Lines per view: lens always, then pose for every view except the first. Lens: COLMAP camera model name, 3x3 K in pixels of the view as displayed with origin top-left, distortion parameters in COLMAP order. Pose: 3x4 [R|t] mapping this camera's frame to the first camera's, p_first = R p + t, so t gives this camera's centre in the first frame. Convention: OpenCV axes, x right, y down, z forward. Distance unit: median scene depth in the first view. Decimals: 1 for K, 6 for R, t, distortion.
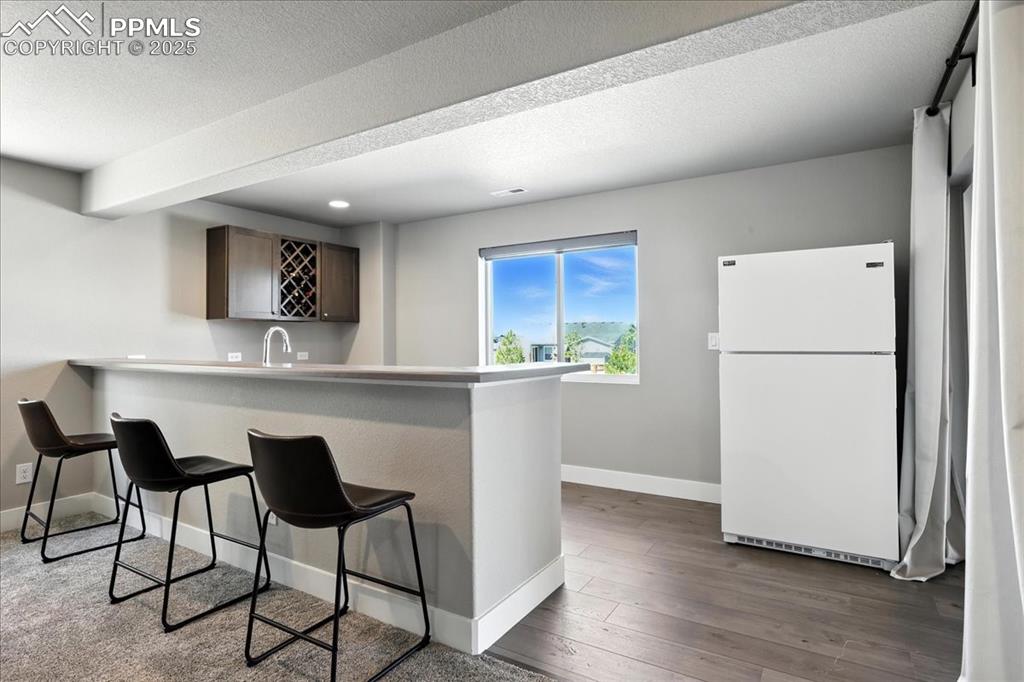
lens RADIAL K [[563.2, 0, 507.3], [0, 563.2, 337.4], [0, 0, 1]] dist [-0.006036, -0.000472]
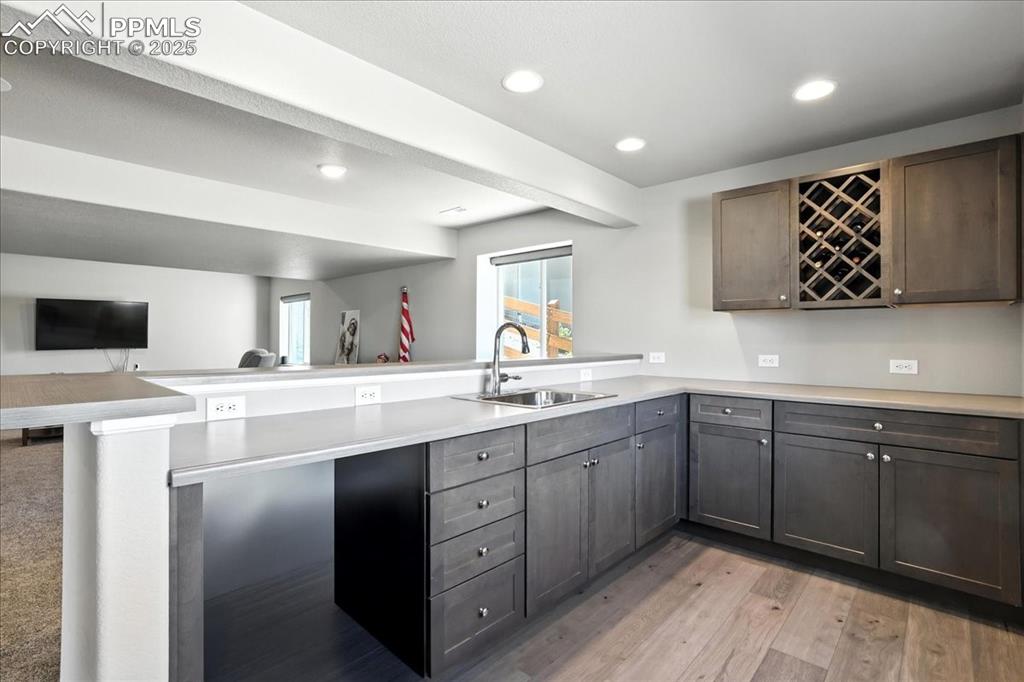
lens RADIAL K [[469.8, 0, 511.4], [0, 469.8, 338.8], [0, 0, 1]] dist [-0.021087, 0.001753]
pose [[-0.176675, 0.004742, -0.984258, 0.185996], [-0.003346, 0.999980, 0.005418, 0.003124], [0.984264, 0.004251, -0.176656, 0.741519]]
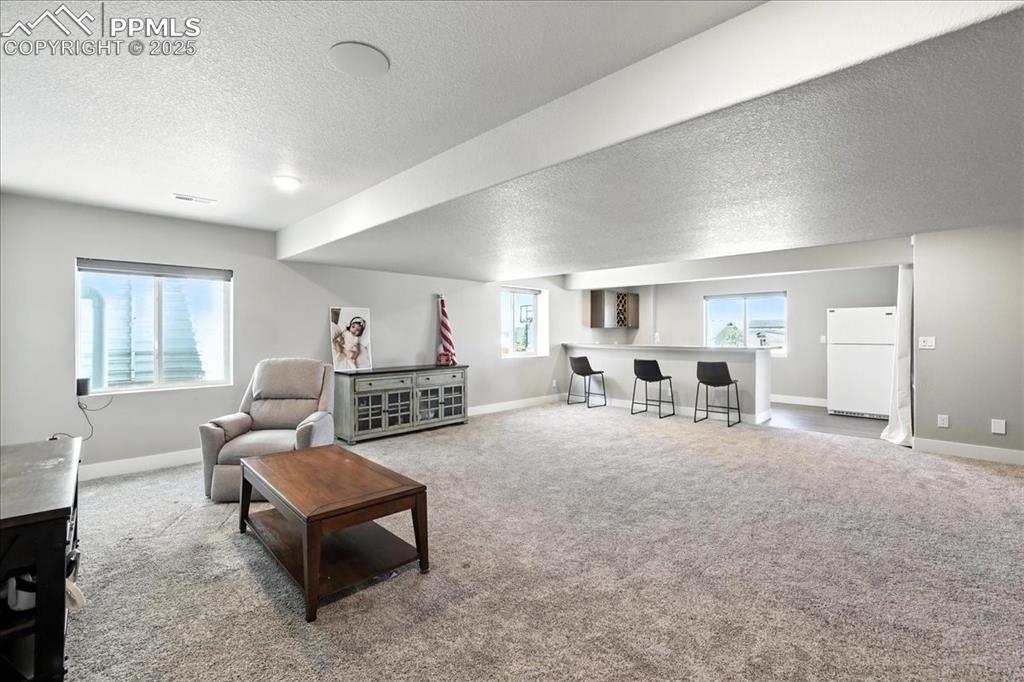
lens RADIAL K [[447.1, 0, 518.1], [0, 447.1, 332.4], [0, 0, 1]] dist [-0.019166, 0.004529]
pose [[0.975926, 0.011513, -0.217798, -0.383351], [-0.010718, 0.999931, 0.004831, -0.015604], [0.217839, -0.002380, 0.975982, -0.880069]]
